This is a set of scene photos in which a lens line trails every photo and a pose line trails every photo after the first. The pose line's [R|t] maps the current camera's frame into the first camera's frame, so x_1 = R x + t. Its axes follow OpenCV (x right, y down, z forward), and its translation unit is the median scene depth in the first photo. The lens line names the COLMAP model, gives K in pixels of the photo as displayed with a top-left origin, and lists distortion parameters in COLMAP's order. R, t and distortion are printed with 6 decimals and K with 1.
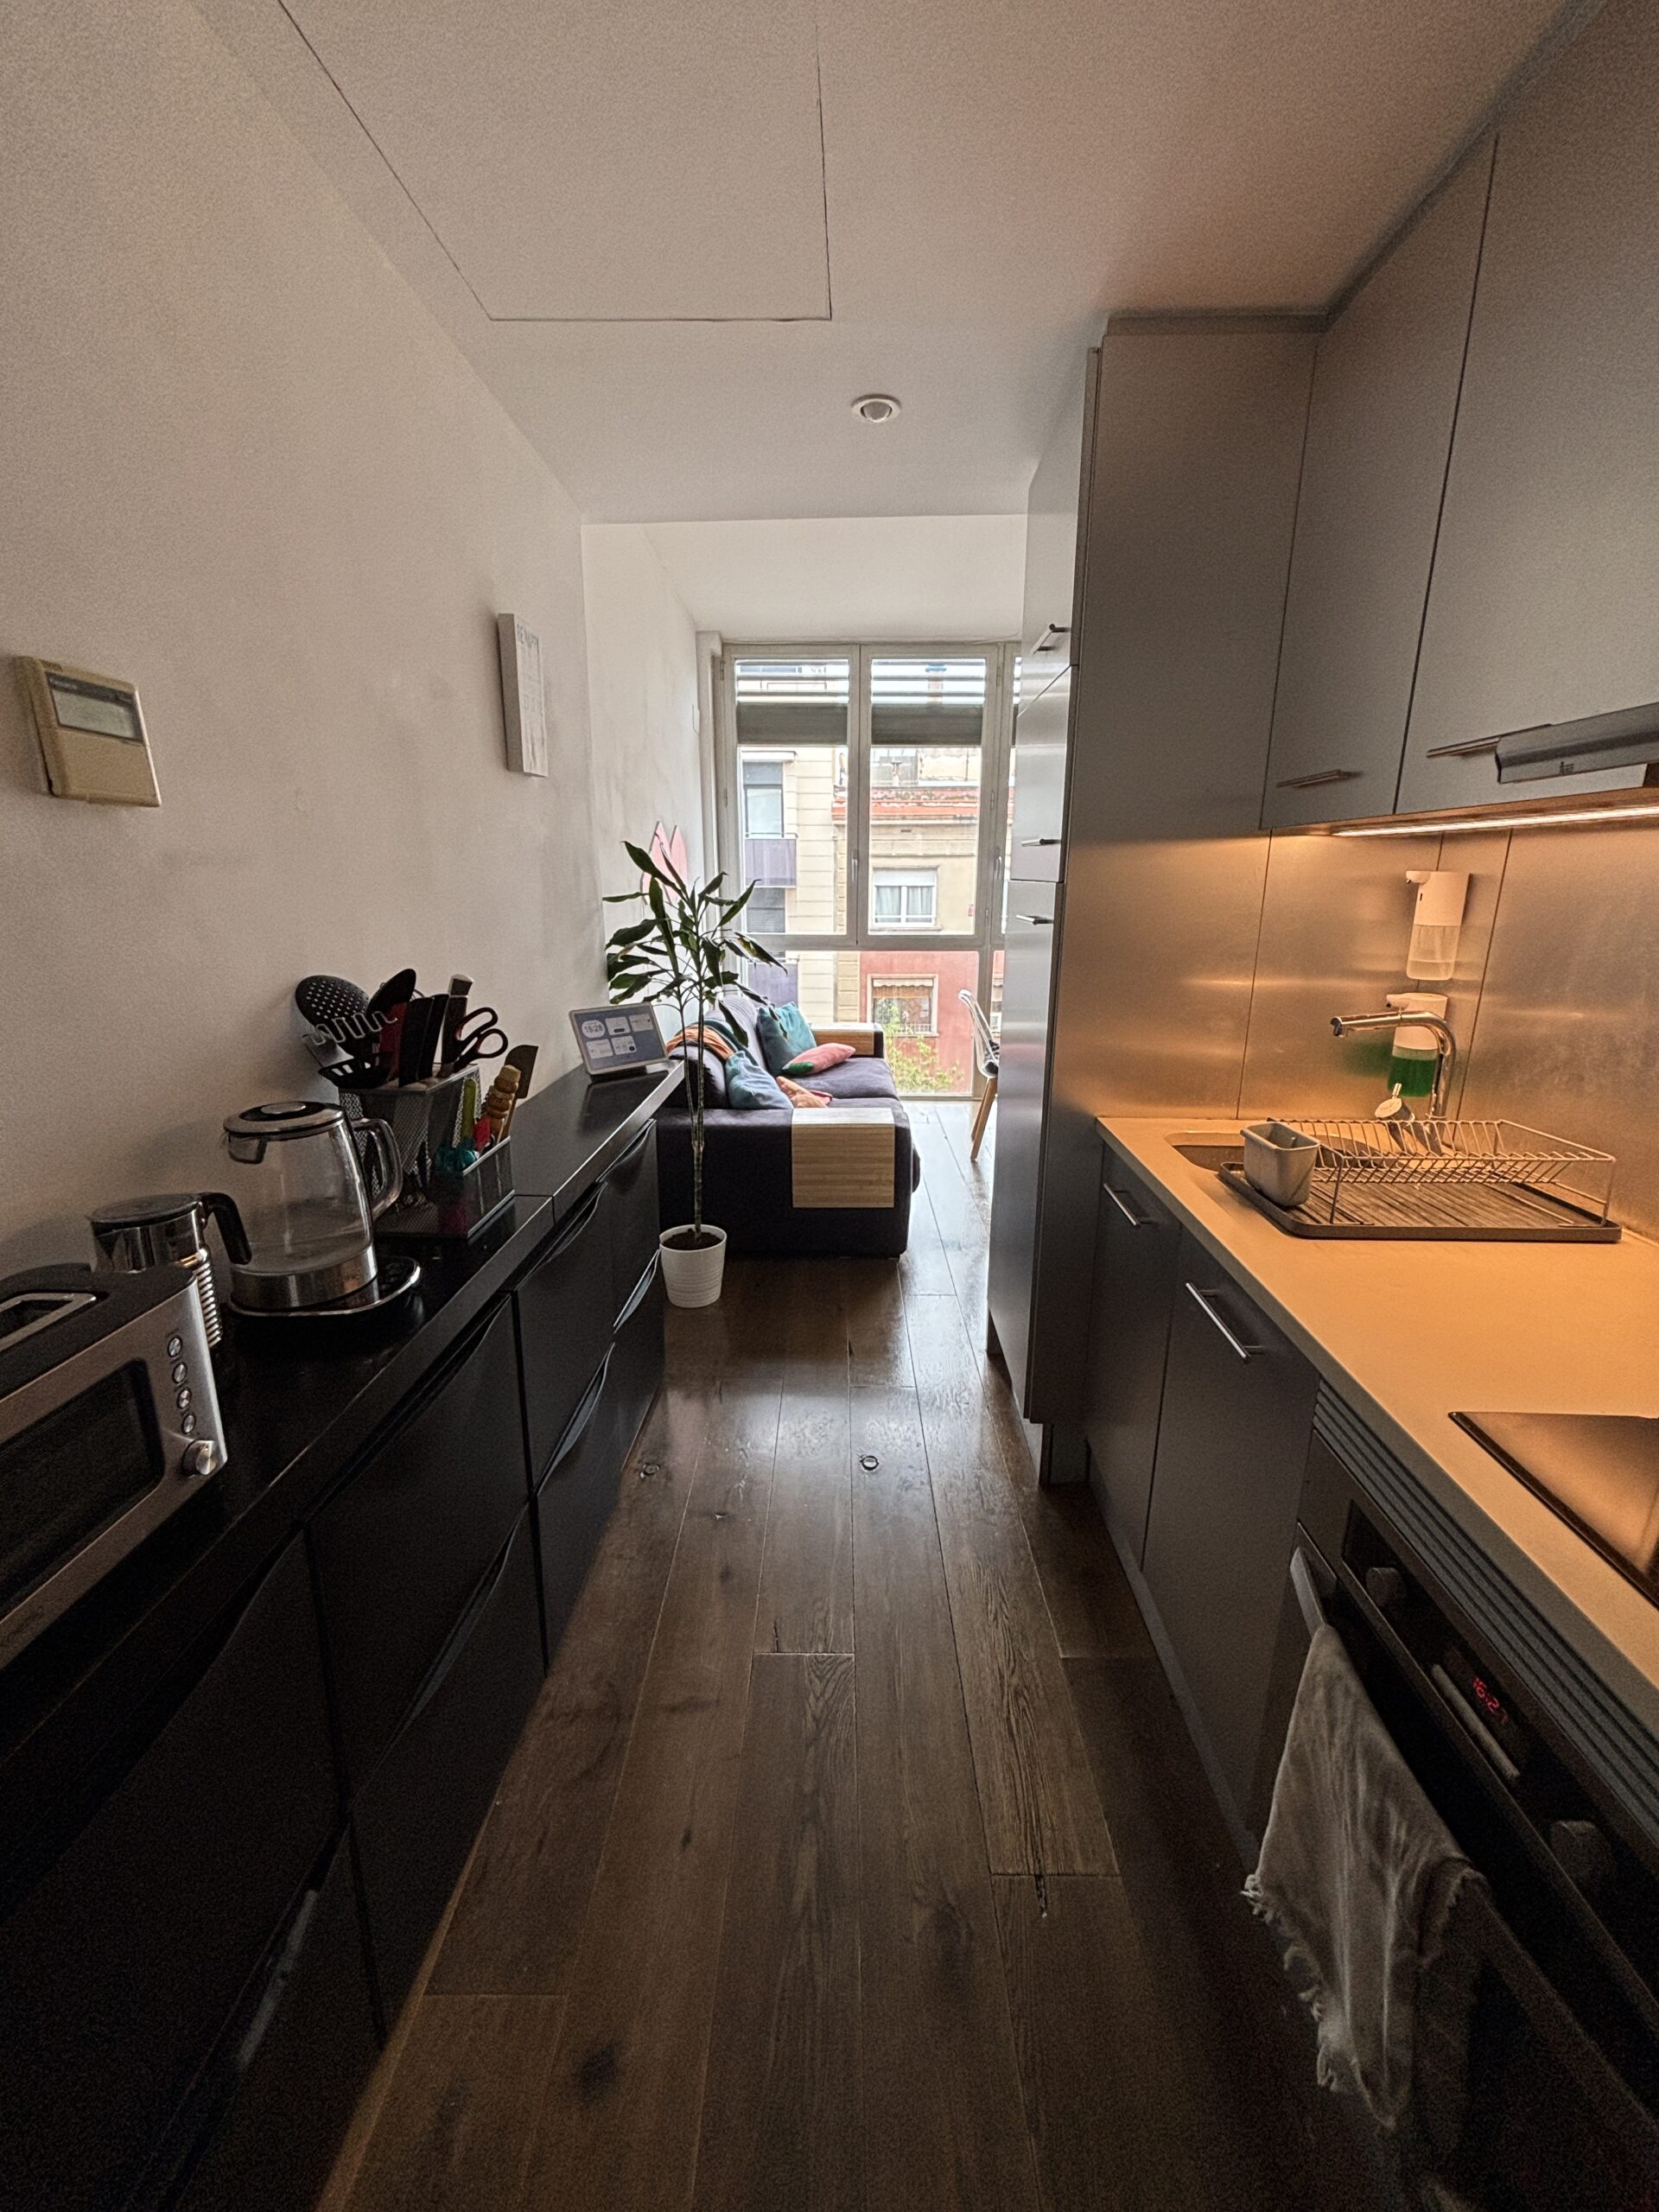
lens RADIAL K [[891.5, 0, 833.6], [0, 891.5, 1107.3], [0, 0, 1]] dist [0.003905, 0.000114]
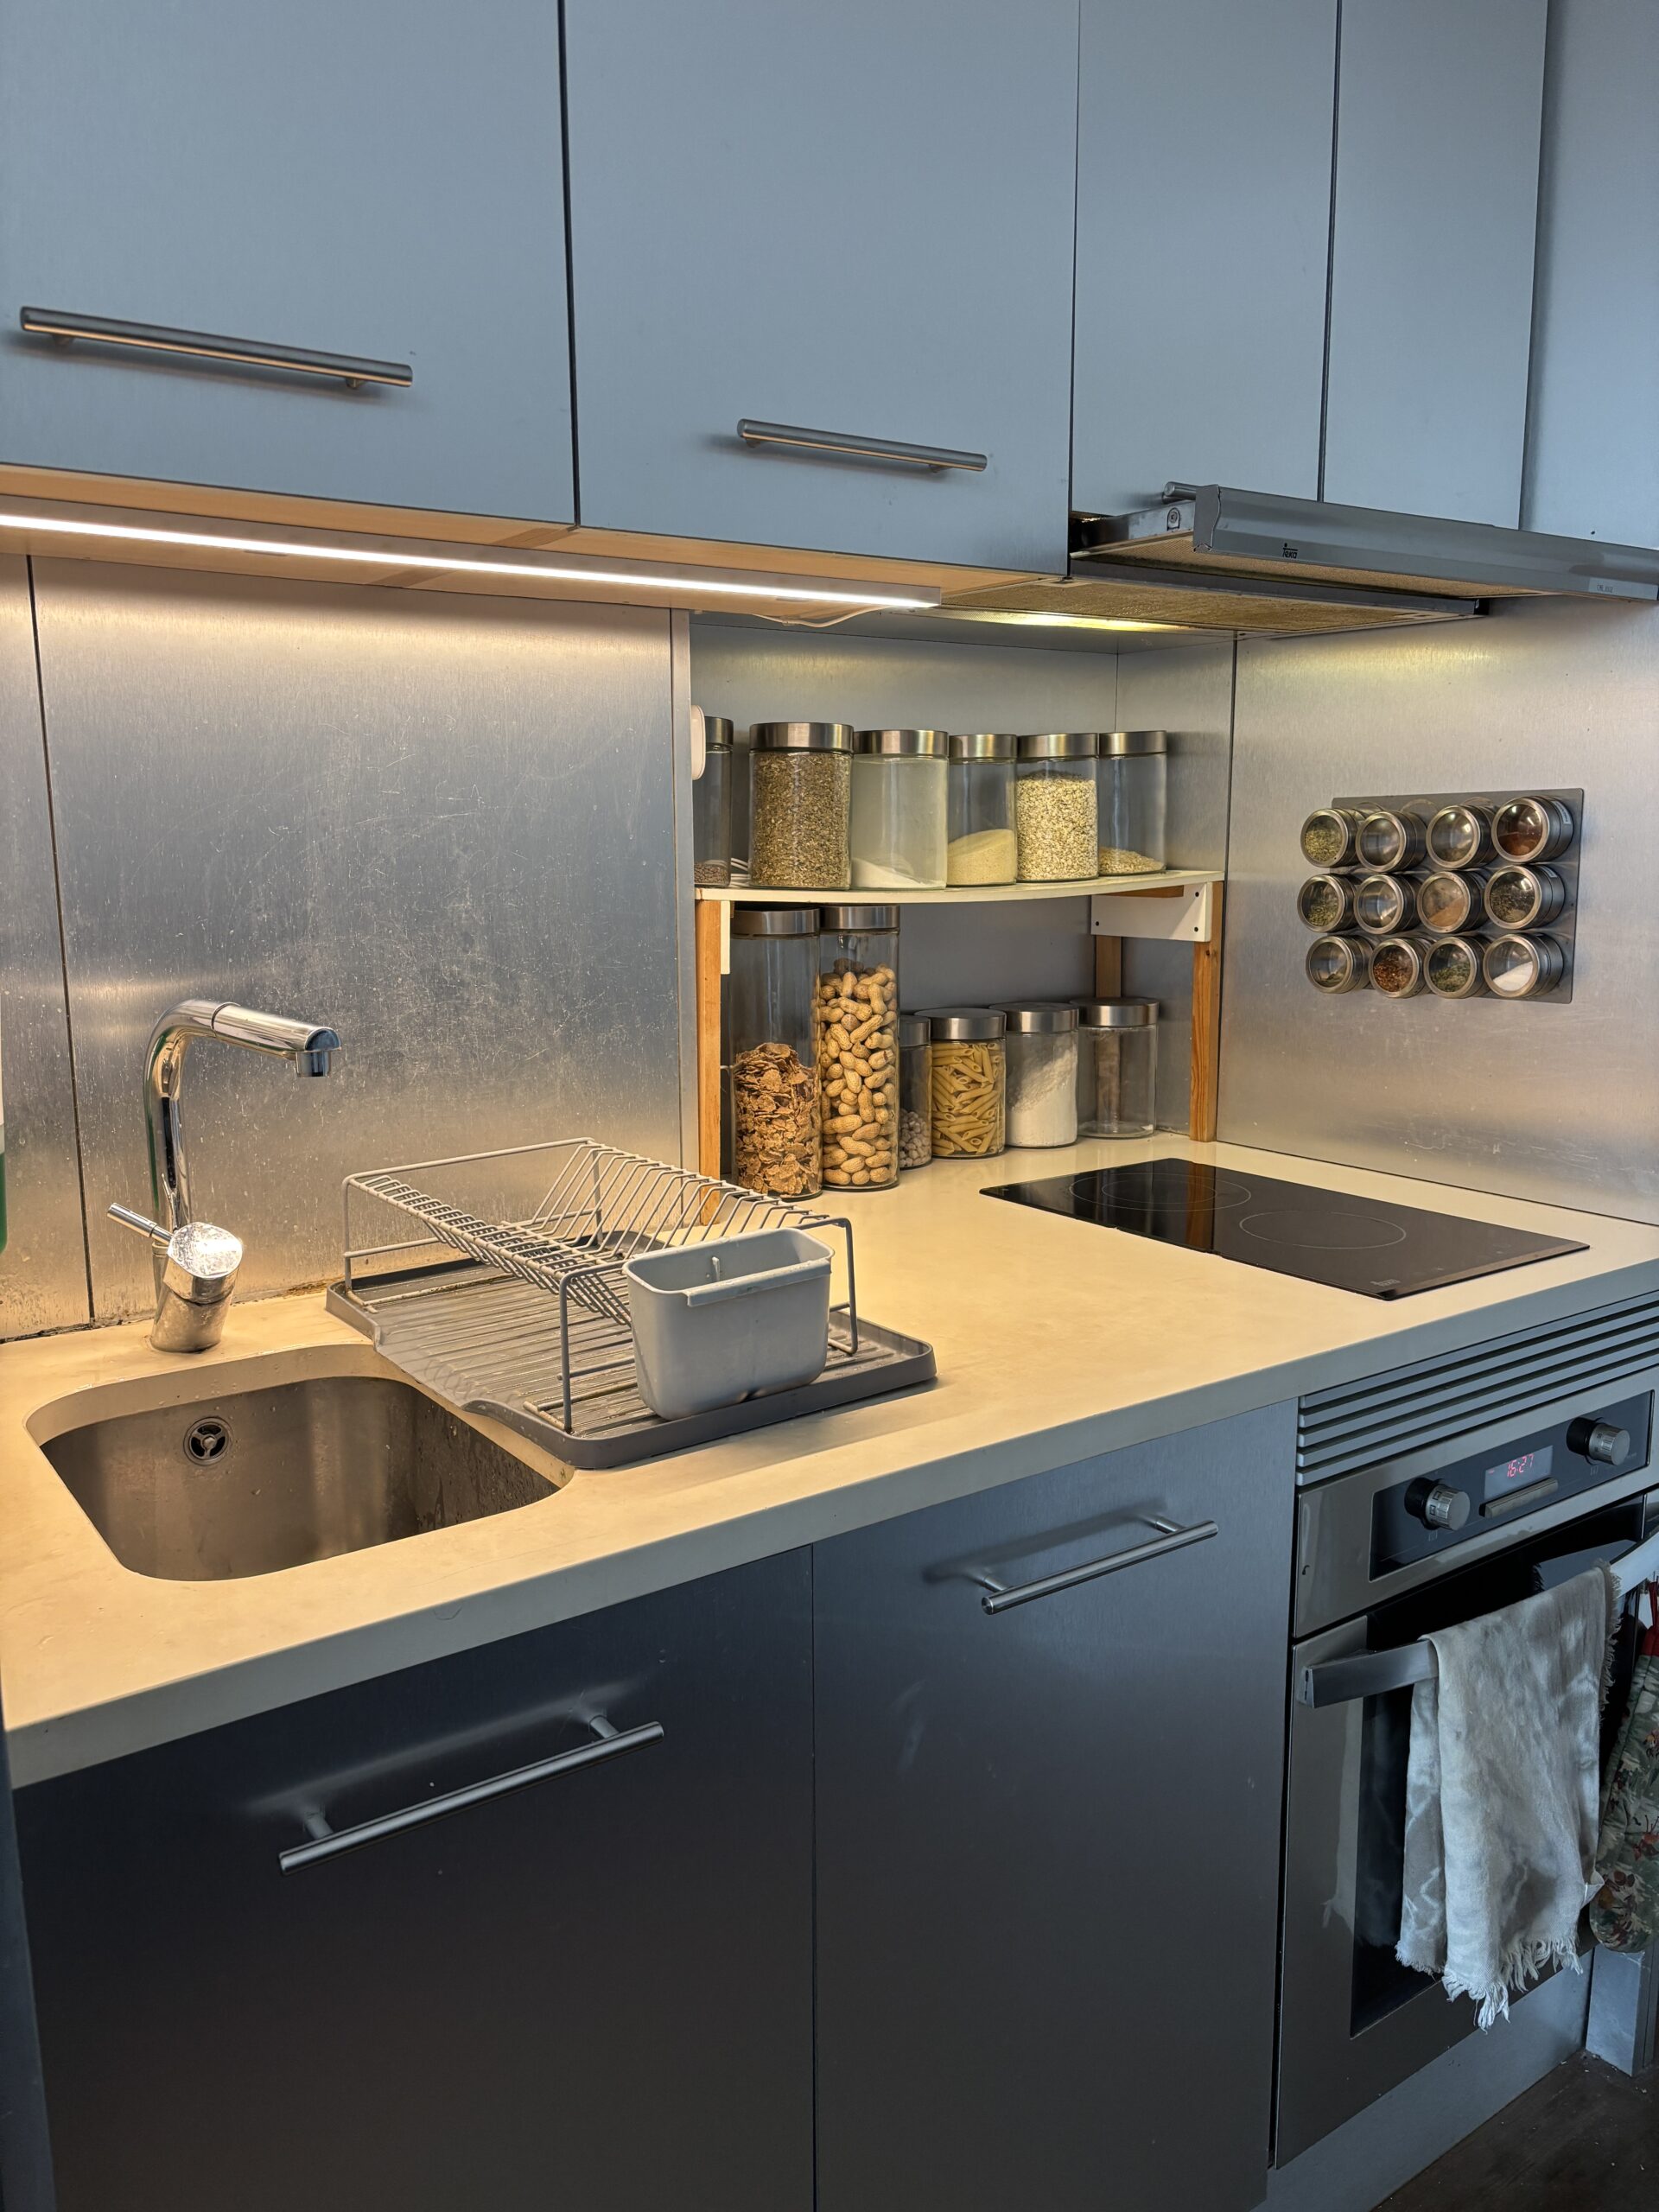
lens RADIAL K [[1701.3, 0, 828.3], [0, 1701.3, 1115.5], [0, 0, 1]] dist [0.033732, -0.012897]
pose [[-0.601414, -0.140167, 0.786546, -0.135447], [0.203081, 0.925333, 0.320181, -0.237019], [-0.772696, 0.352294, -0.528043, 1.142415]]
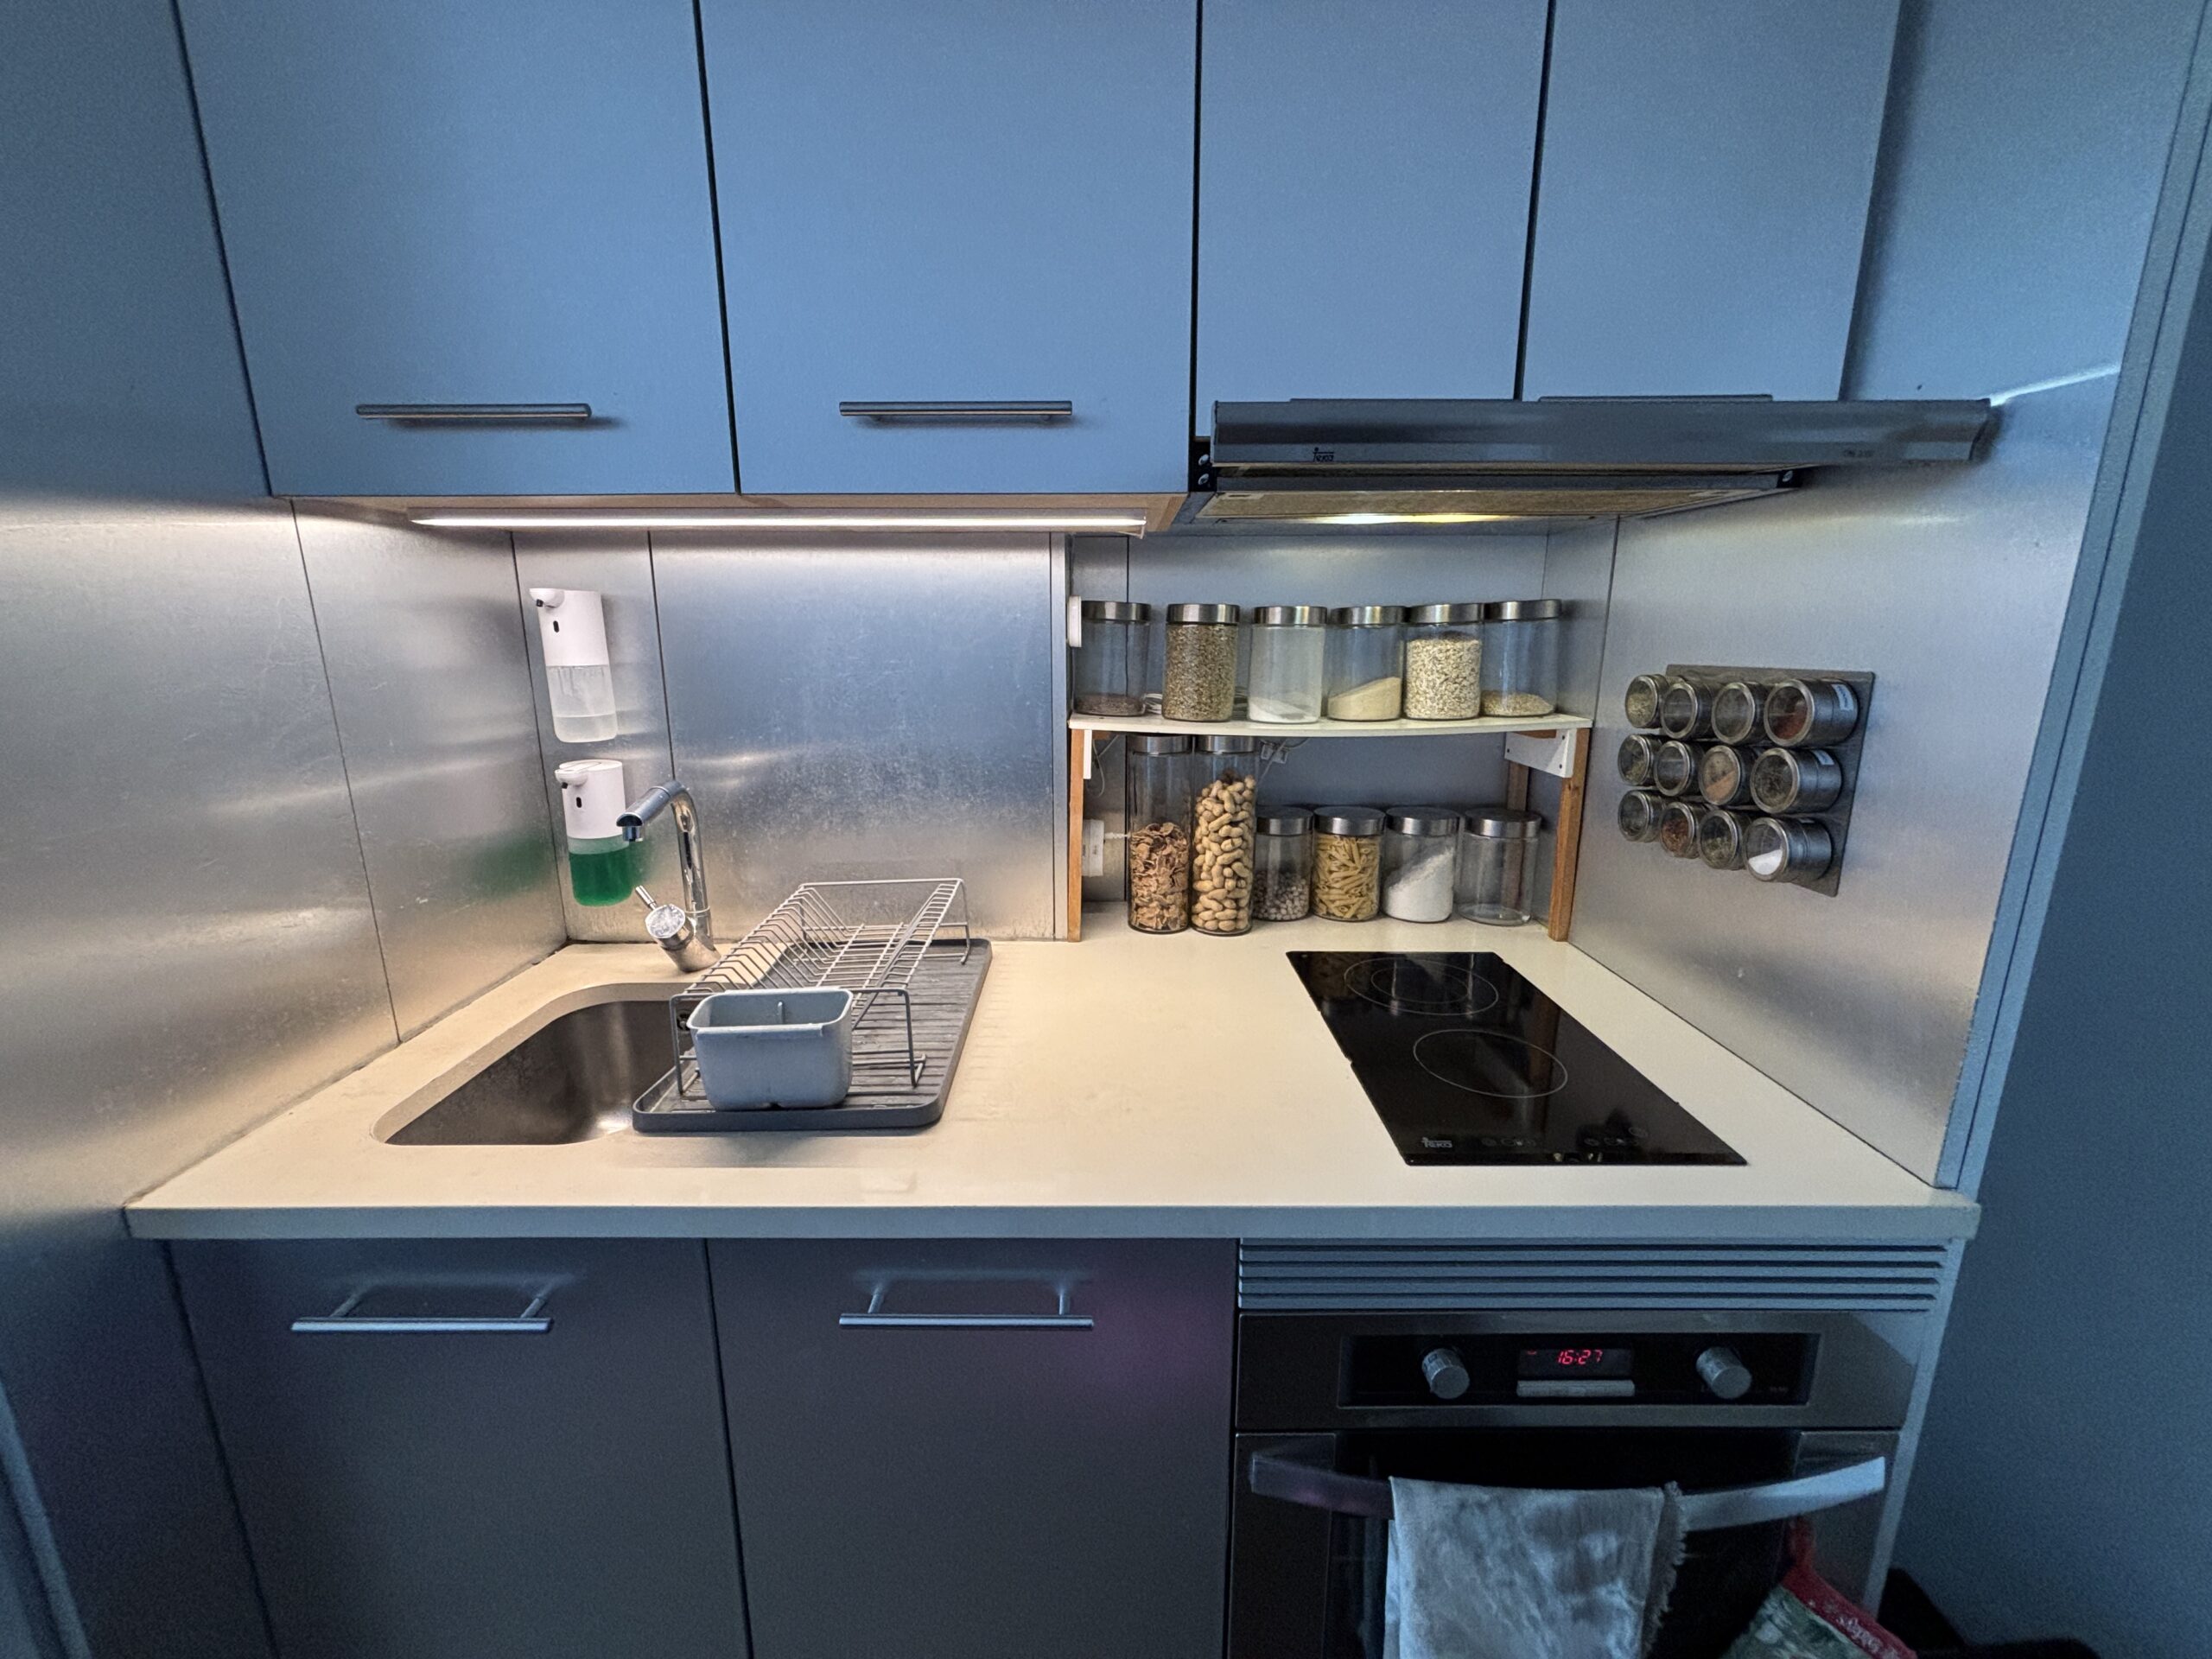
lens RADIAL K [[891.5, 0, 1106.7], [0, 891.5, 820.5], [0, 0, 1]] dist [0.003905, 0.000114]
pose [[-0.026400, -0.219927, 0.975159, -0.063424], [0.253371, 0.942173, 0.219347, -0.138206], [-0.967009, 0.252868, 0.030850, 0.605281]]
